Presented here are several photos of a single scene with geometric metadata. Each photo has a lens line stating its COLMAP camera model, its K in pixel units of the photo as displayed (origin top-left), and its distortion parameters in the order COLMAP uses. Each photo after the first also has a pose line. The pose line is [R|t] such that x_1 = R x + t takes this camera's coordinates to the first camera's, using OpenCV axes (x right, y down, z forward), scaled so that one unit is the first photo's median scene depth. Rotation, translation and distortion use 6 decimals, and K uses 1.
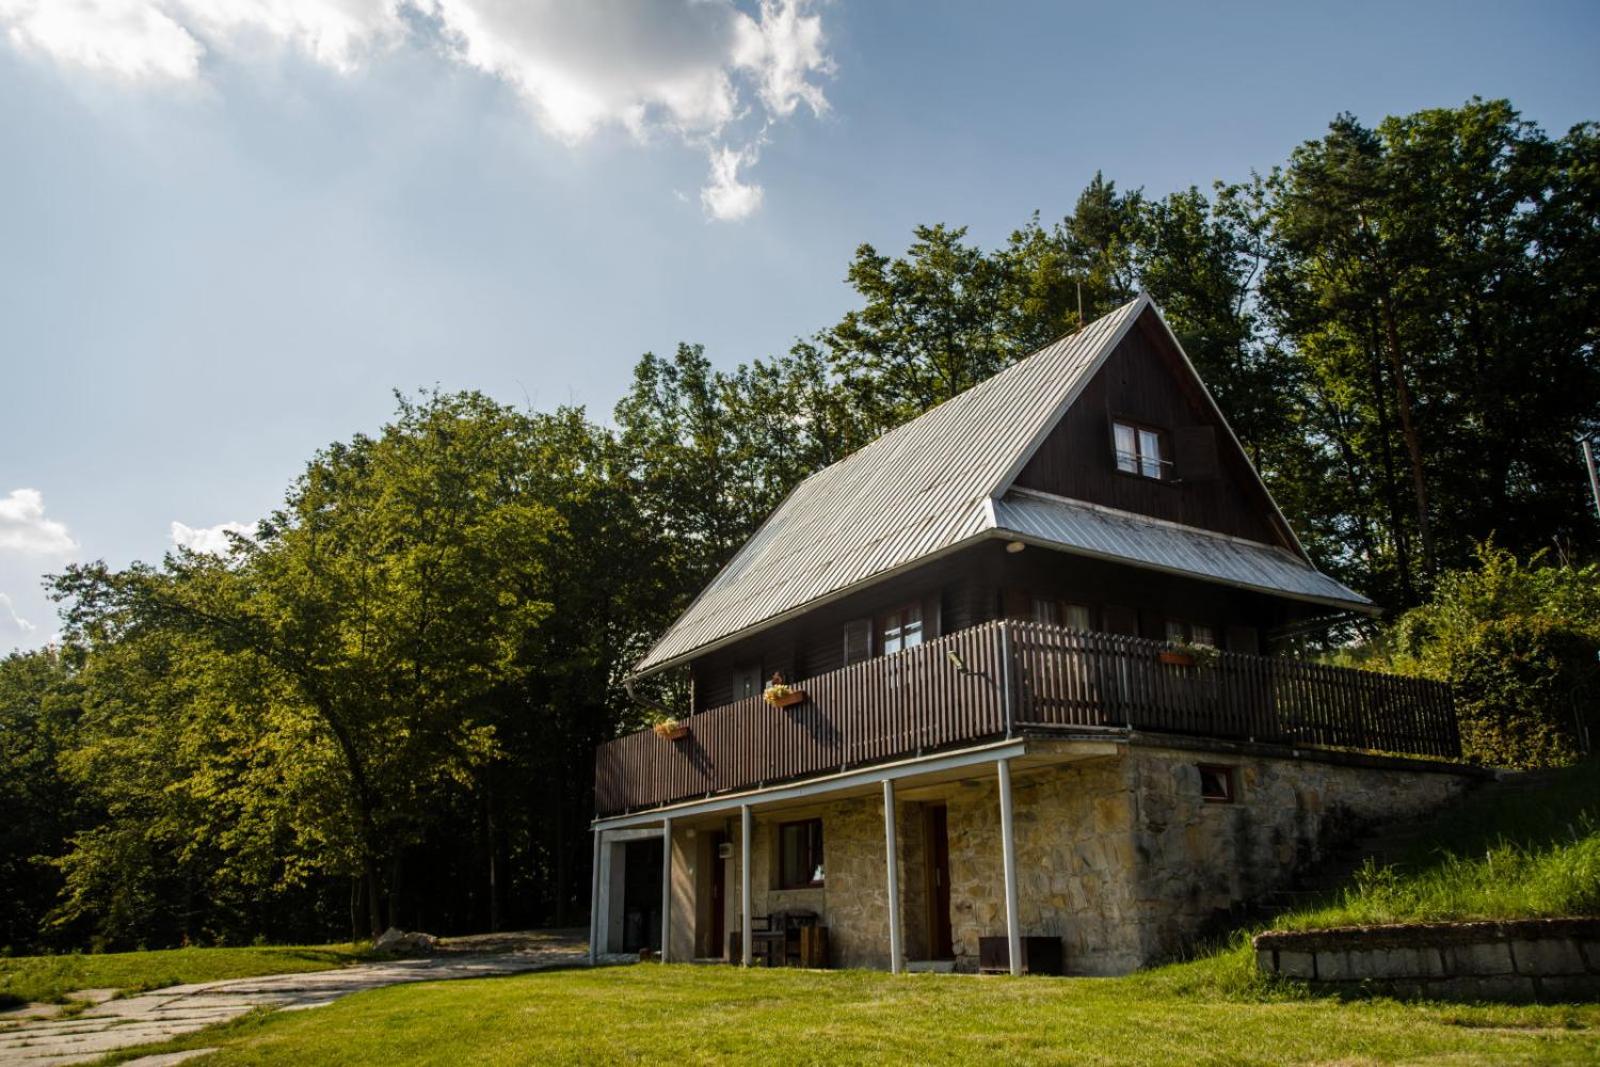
lens RADIAL K [[1228.2, 0, 808.3], [0, 1228.2, 569.0], [0, 0, 1]] dist [-0.055508, 0.079049]
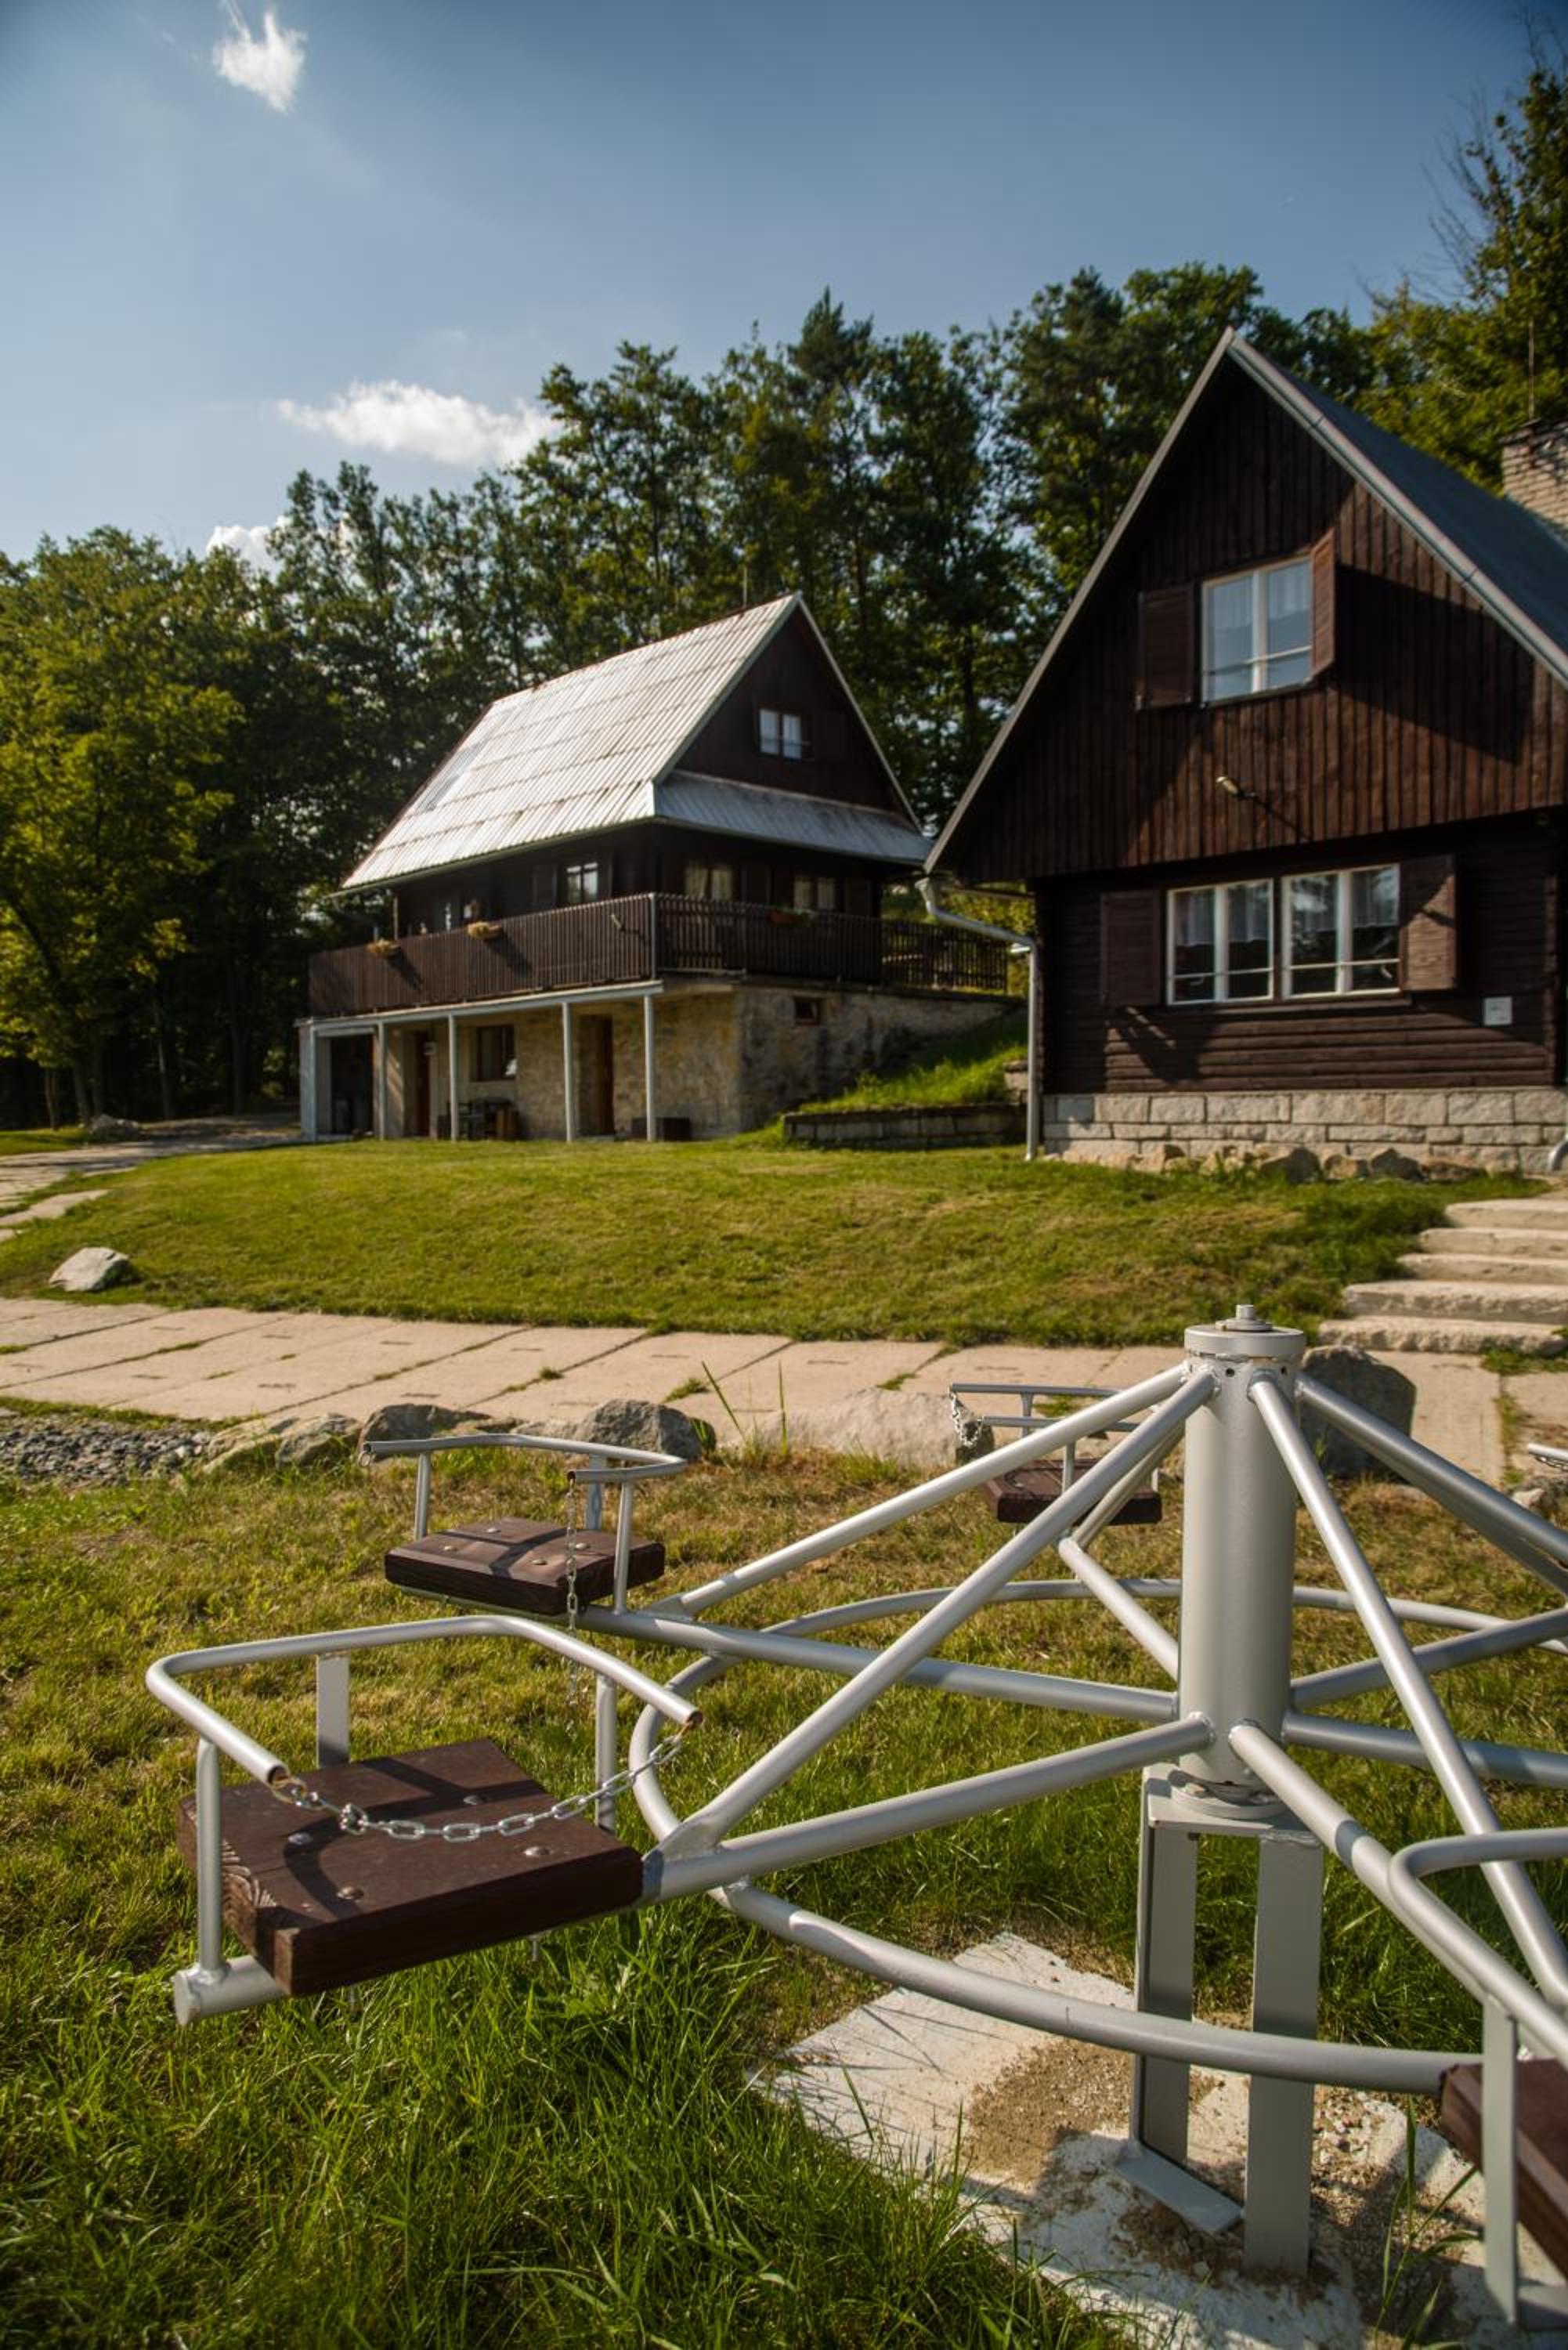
lens RADIAL K [[1581.2, 0, 778.2], [0, 1581.2, 1183.3], [0, 0, 1]] dist [-0.094264, 0.068525]
pose [[0.982401, -0.006625, 0.186667, -0.015716], [-0.053700, 0.947160, 0.316235, -0.102667], [-0.178898, -0.320694, 0.930135, -0.362811]]
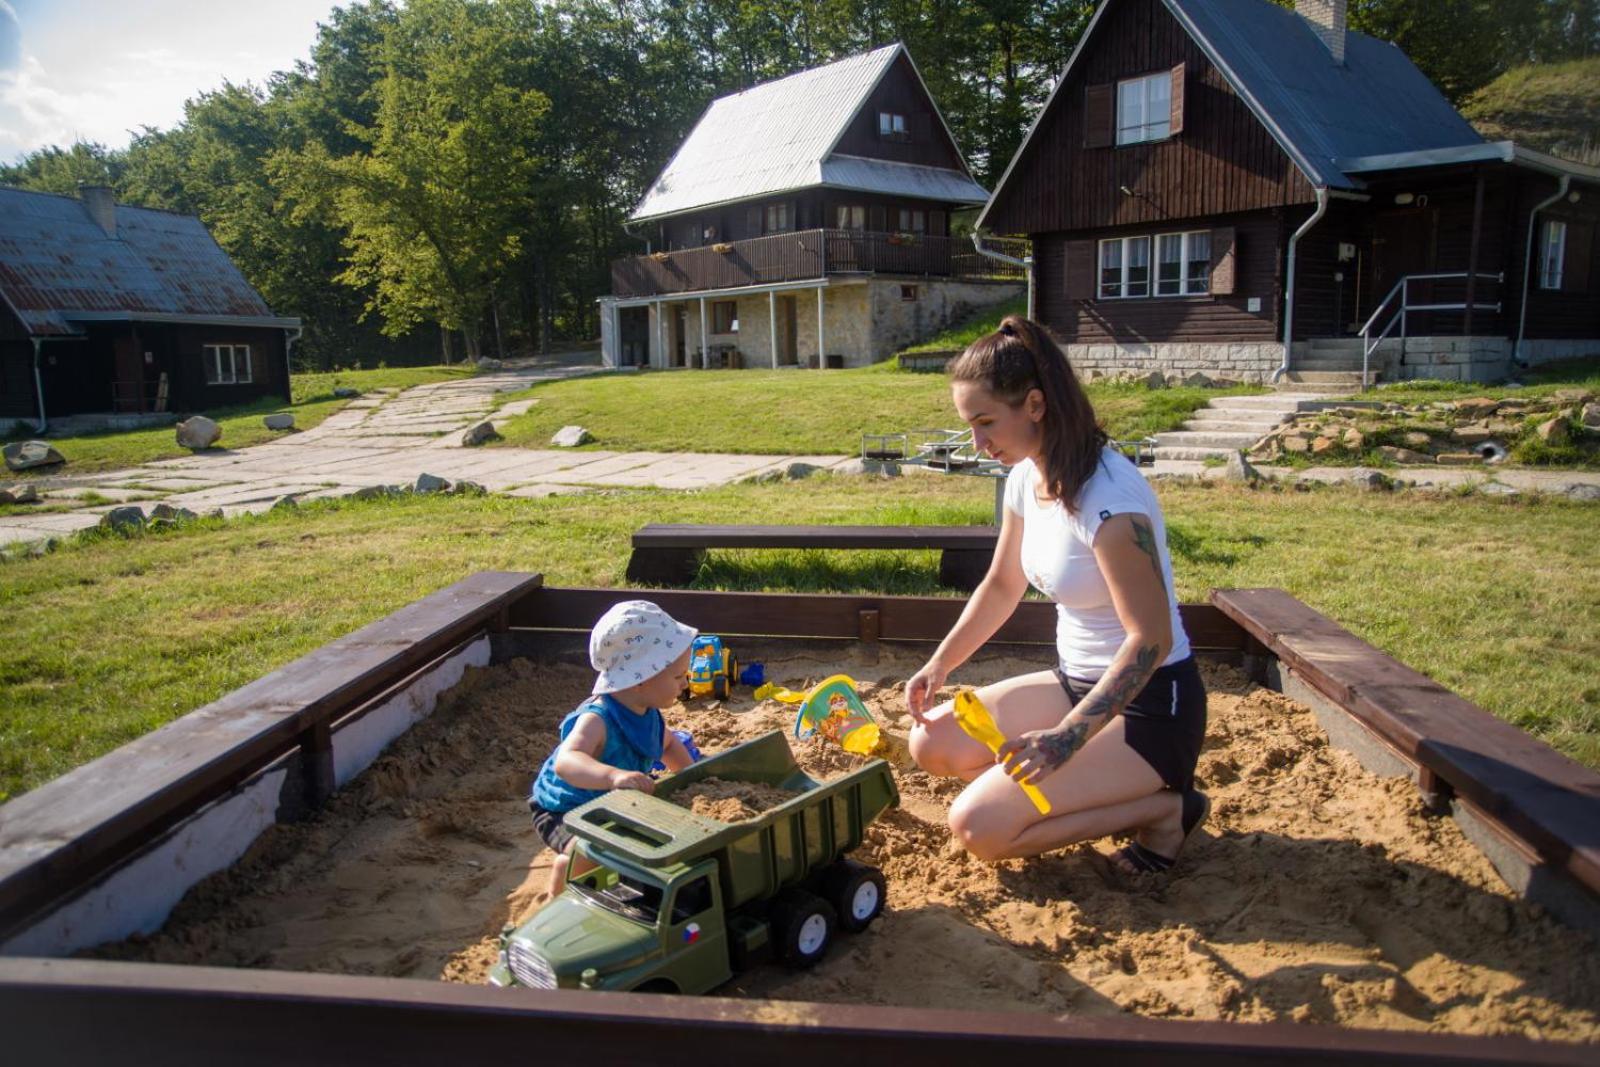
lens RADIAL K [[1141.3, 0, 800.0], [0, 1141.3, 533.5], [0, 0, 1]] dist [-0.075171, 0.003176]
pose [[0.992000, -0.031667, 0.122199, -0.085518], [-0.024360, 0.901808, 0.431450, -0.183540], [-0.123863, -0.430975, 0.893822, -0.605392]]
